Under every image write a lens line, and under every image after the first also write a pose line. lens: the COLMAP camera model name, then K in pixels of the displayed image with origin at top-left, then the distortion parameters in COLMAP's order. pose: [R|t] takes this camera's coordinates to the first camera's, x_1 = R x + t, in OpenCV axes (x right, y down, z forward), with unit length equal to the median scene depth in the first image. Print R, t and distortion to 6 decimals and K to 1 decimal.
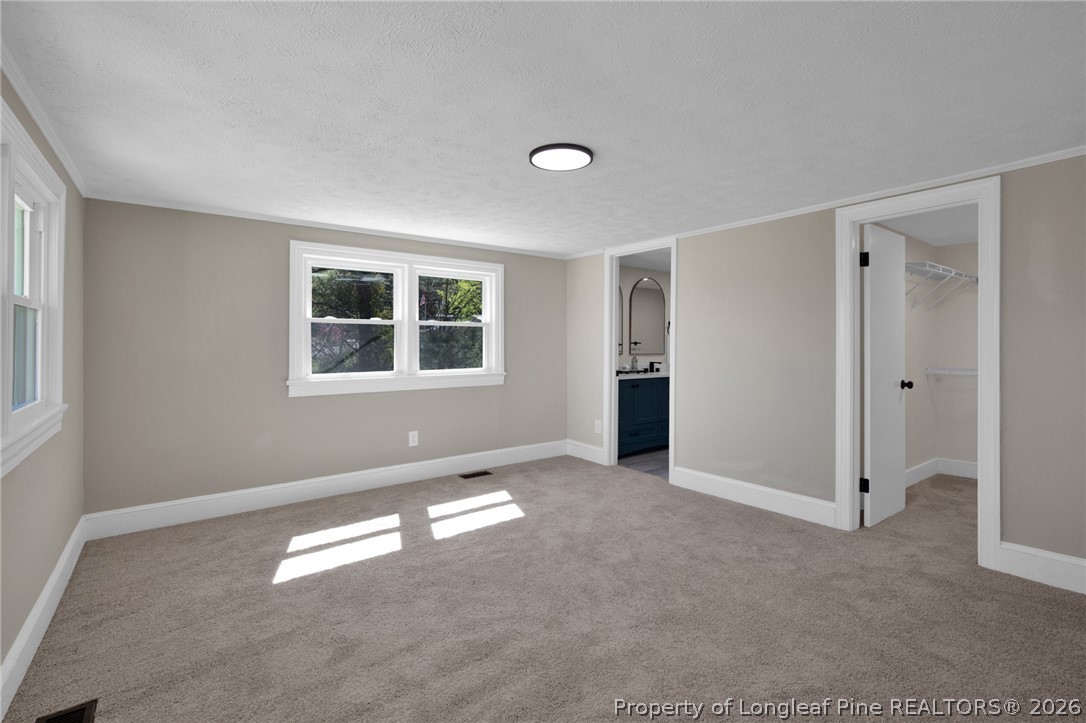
lens RADIAL K [[533.8, 0, 540.7], [0, 533.8, 332.5], [0, 0, 1]] dist [0.025152, -0.000028]
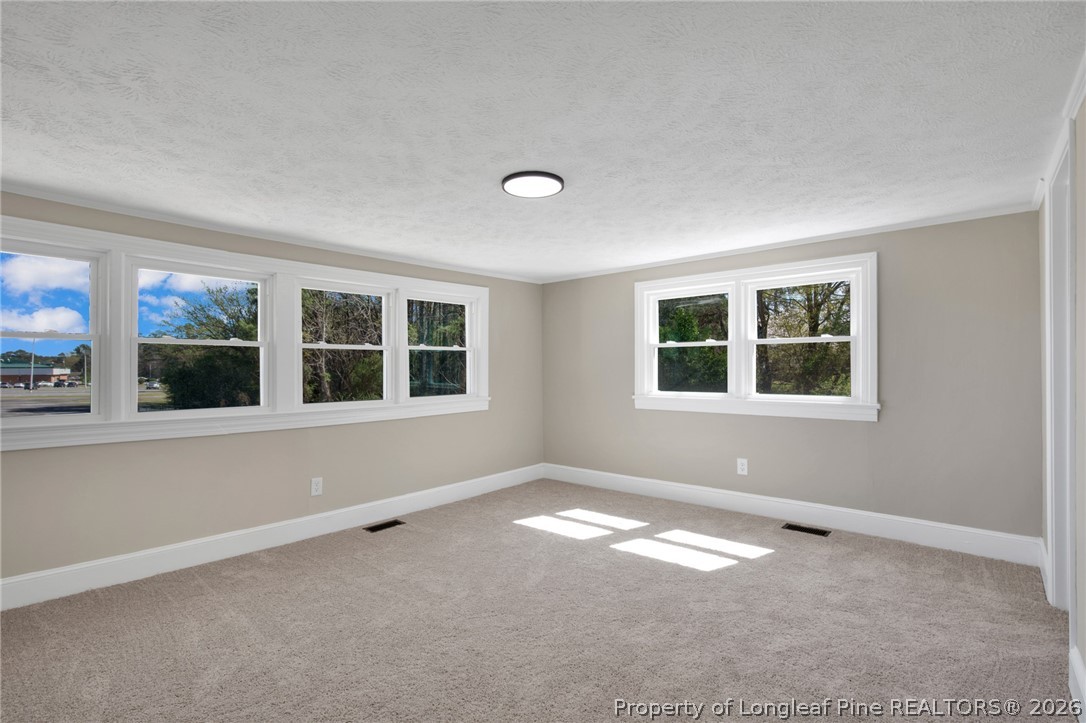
lens RADIAL K [[499.7, 0, 545.6], [0, 499.7, 366.3], [0, 0, 1]] dist [0.000421, 0.000257]
pose [[0.188255, -0.010395, -0.982065, 0.630414], [0.021817, 0.999742, -0.006400, 0.024776], [0.981878, -0.020221, 0.188433, 0.574133]]
